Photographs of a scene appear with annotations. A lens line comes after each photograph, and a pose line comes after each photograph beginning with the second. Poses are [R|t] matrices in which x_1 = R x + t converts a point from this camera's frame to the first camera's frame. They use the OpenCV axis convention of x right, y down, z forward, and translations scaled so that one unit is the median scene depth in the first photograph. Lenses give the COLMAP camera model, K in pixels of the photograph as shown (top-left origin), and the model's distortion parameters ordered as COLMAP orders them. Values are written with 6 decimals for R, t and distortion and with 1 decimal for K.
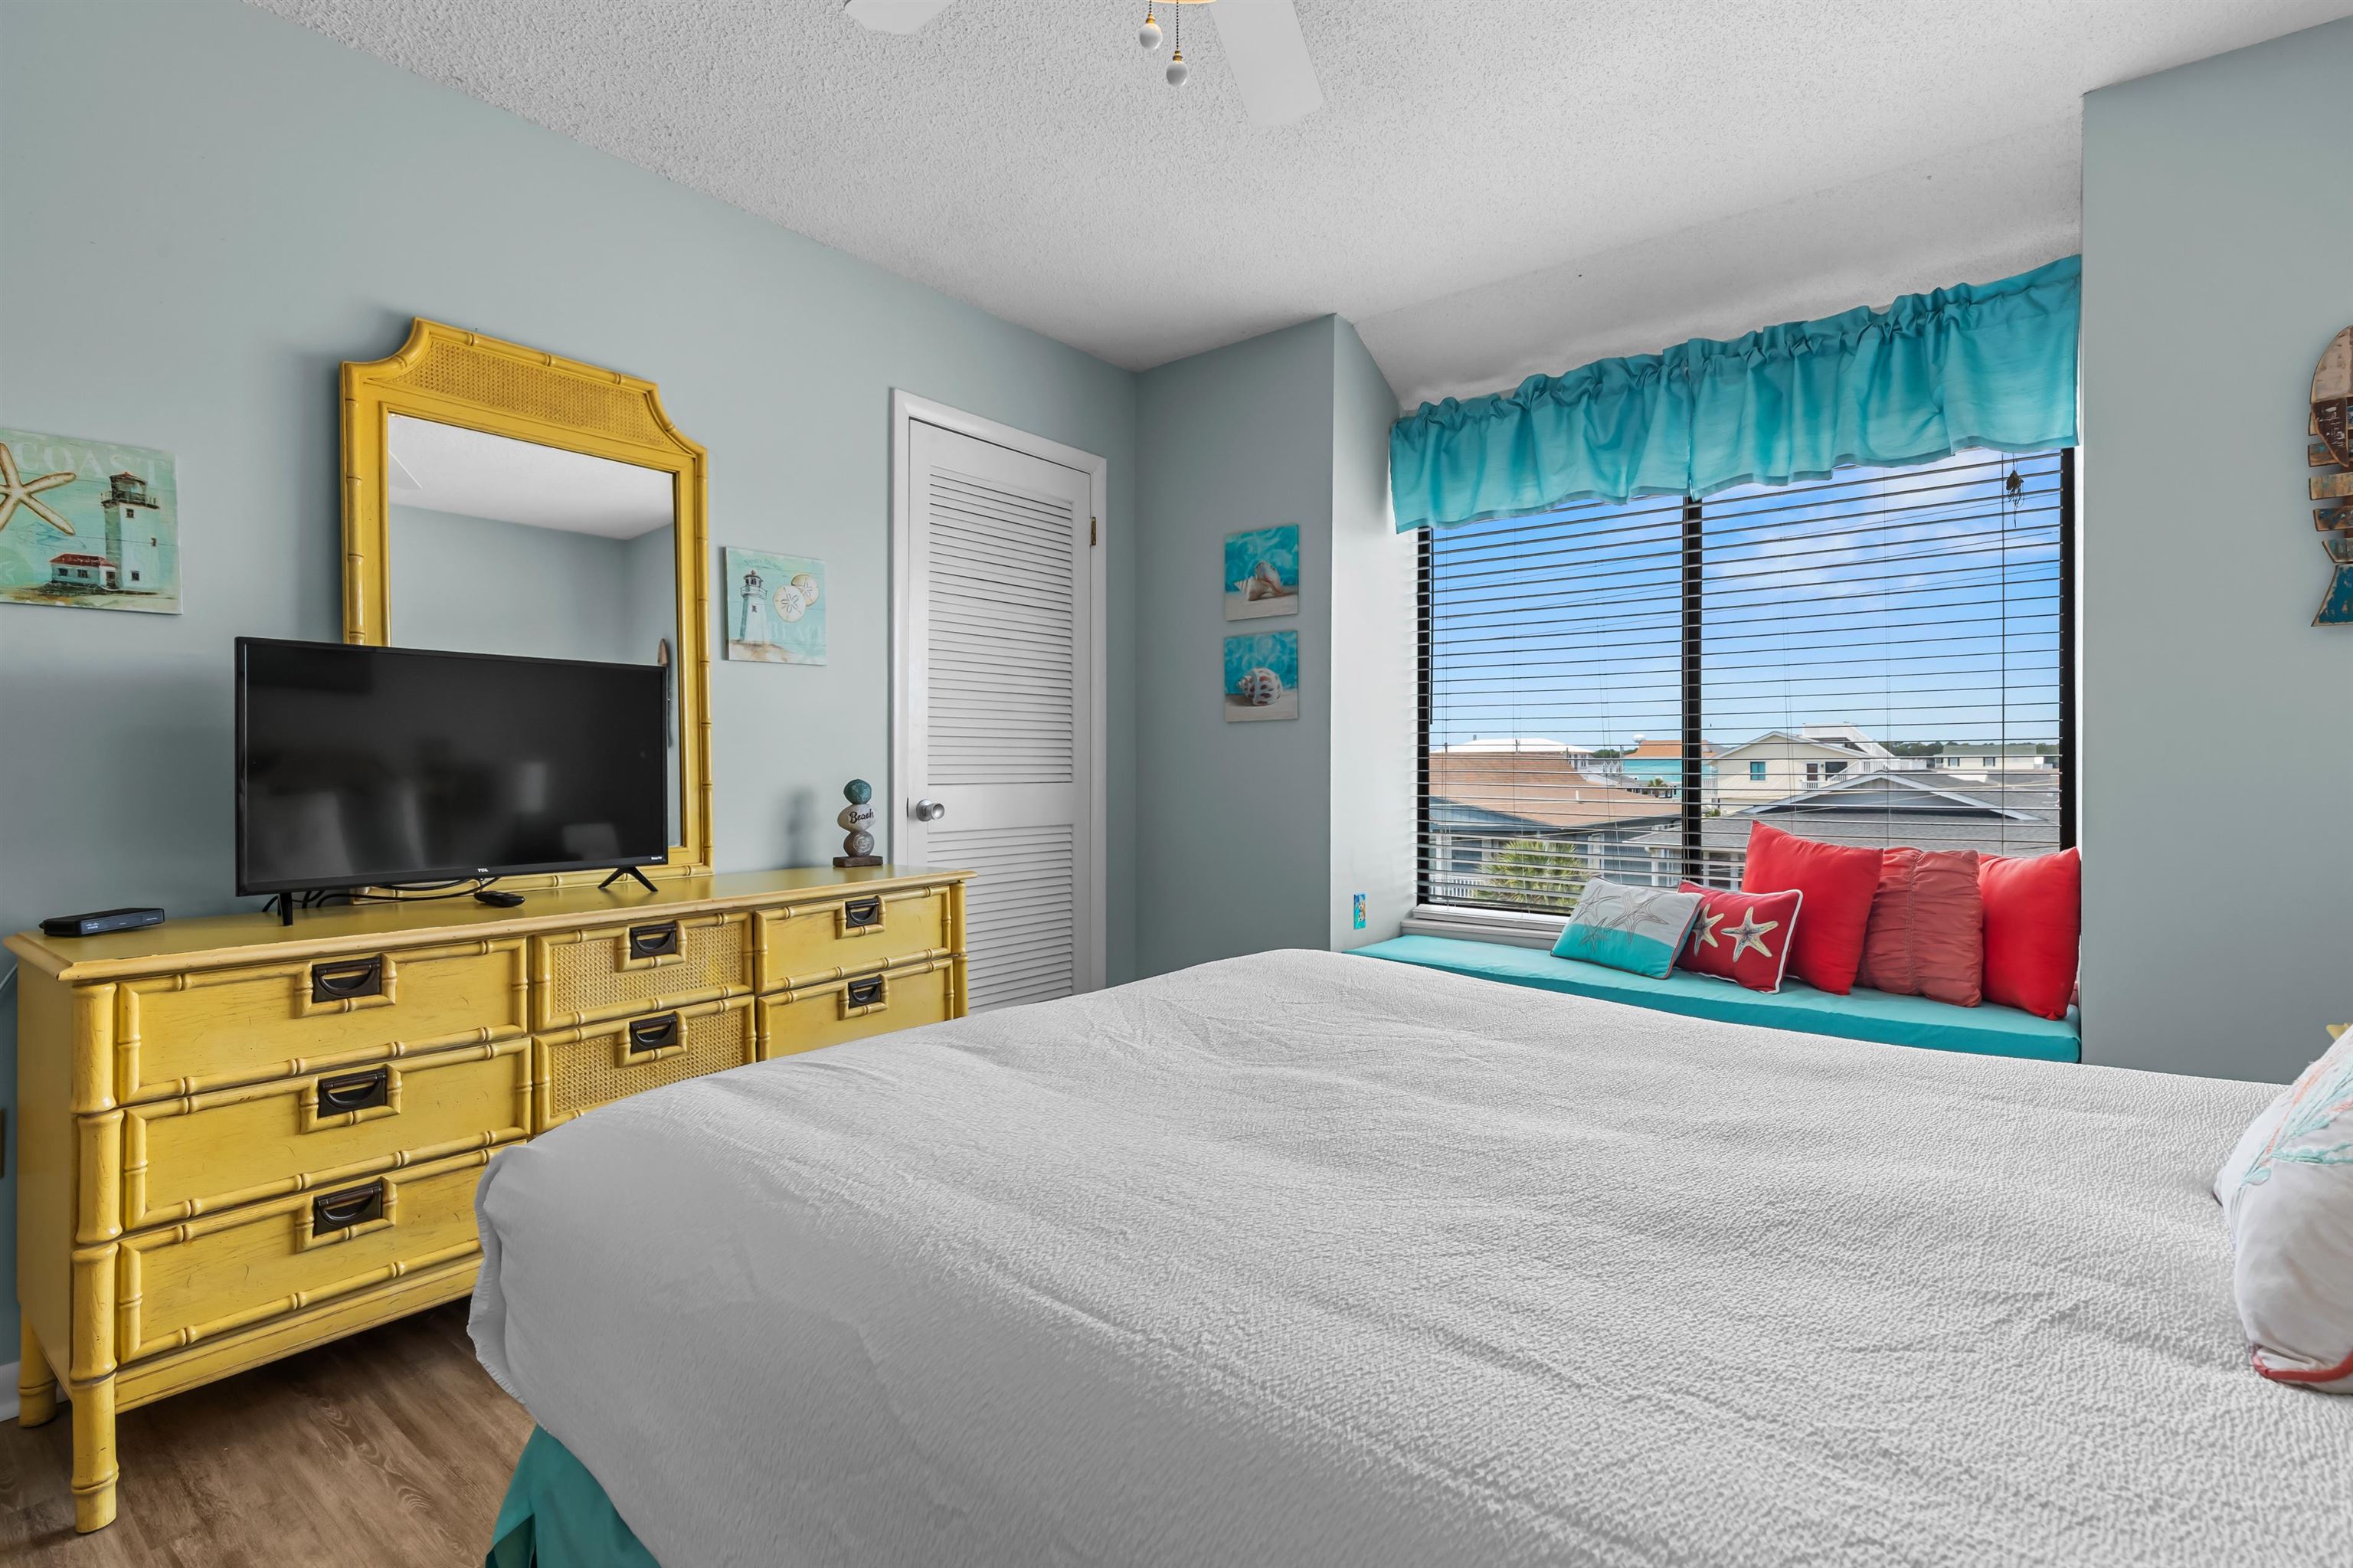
lens RADIAL K [[1090.8, 0, 1168.7], [0, 1090.8, 764.3], [0, 0, 1]] dist [0.000899, -0.000180]
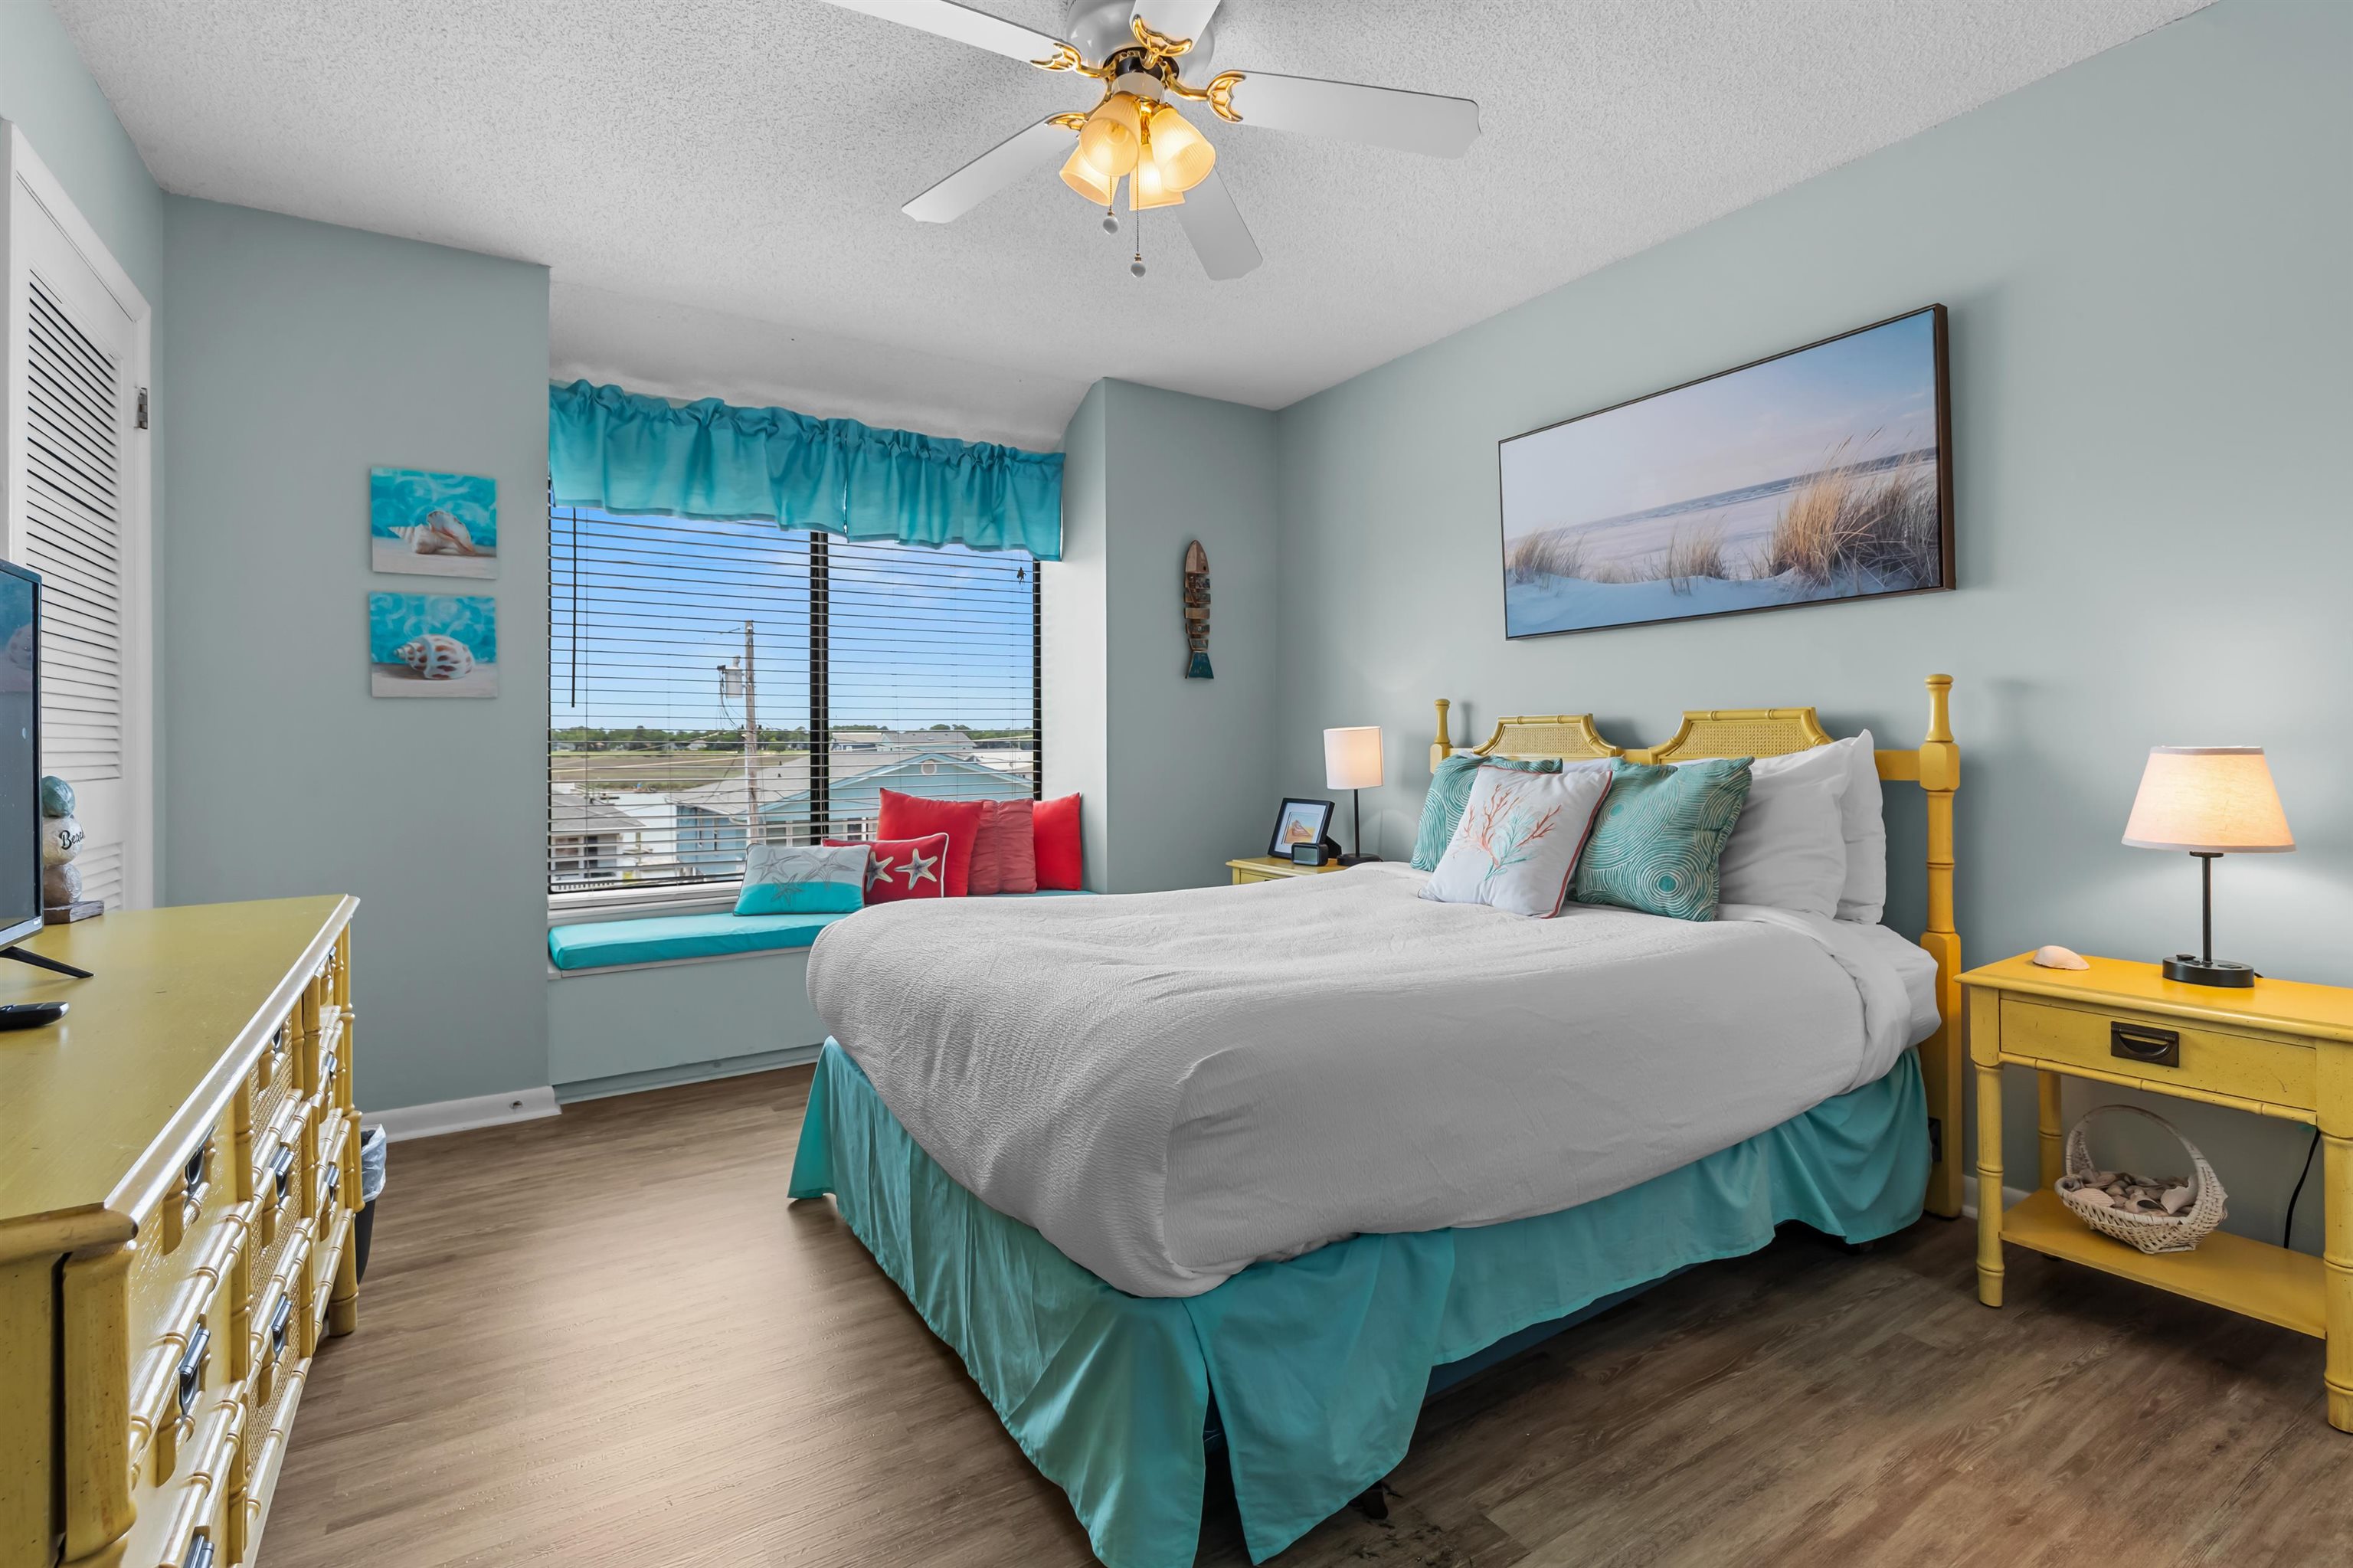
lens RADIAL K [[1090.8, 0, 1168.7], [0, 1090.8, 764.3], [0, 0, 1]] dist [0.000899, -0.000180]
pose [[0.338986, -0.015106, 0.940670, -0.585611], [0.009345, 0.999876, 0.012689, 0.007363], [-0.940745, 0.004489, 0.339085, 0.197984]]
